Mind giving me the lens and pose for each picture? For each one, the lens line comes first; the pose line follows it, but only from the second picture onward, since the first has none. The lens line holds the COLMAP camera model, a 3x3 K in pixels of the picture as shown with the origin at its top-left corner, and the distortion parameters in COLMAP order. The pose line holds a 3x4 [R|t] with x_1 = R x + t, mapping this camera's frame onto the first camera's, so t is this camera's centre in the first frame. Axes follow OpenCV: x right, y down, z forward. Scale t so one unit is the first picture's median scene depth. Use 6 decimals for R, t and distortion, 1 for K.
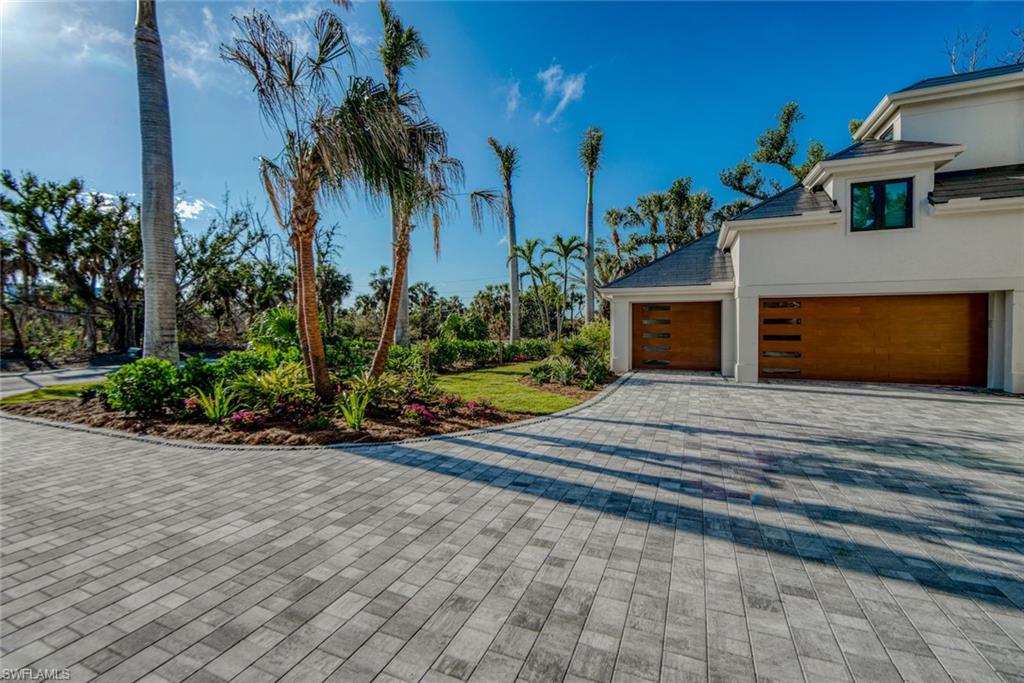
lens RADIAL K [[423.8, 0, 490.3], [0, 423.8, 327.9], [0, 0, 1]] dist [-0.009423, 0.000888]
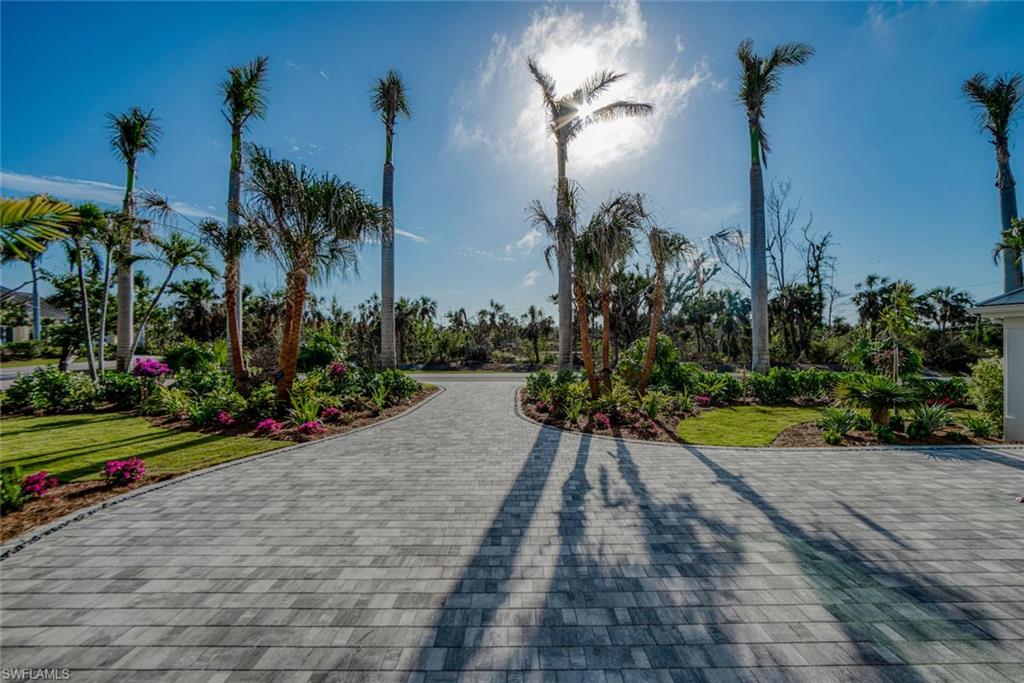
lens RADIAL K [[423.8, 0, 505.9], [0, 423.8, 340.2], [0, 0, 1]] dist [-0.009423, 0.000888]
pose [[0.345347, -0.000613, -0.938475, 1.686347], [0.001760, 0.999998, -0.000005, -0.117475], [0.938473, -0.001650, 0.345348, 0.267121]]
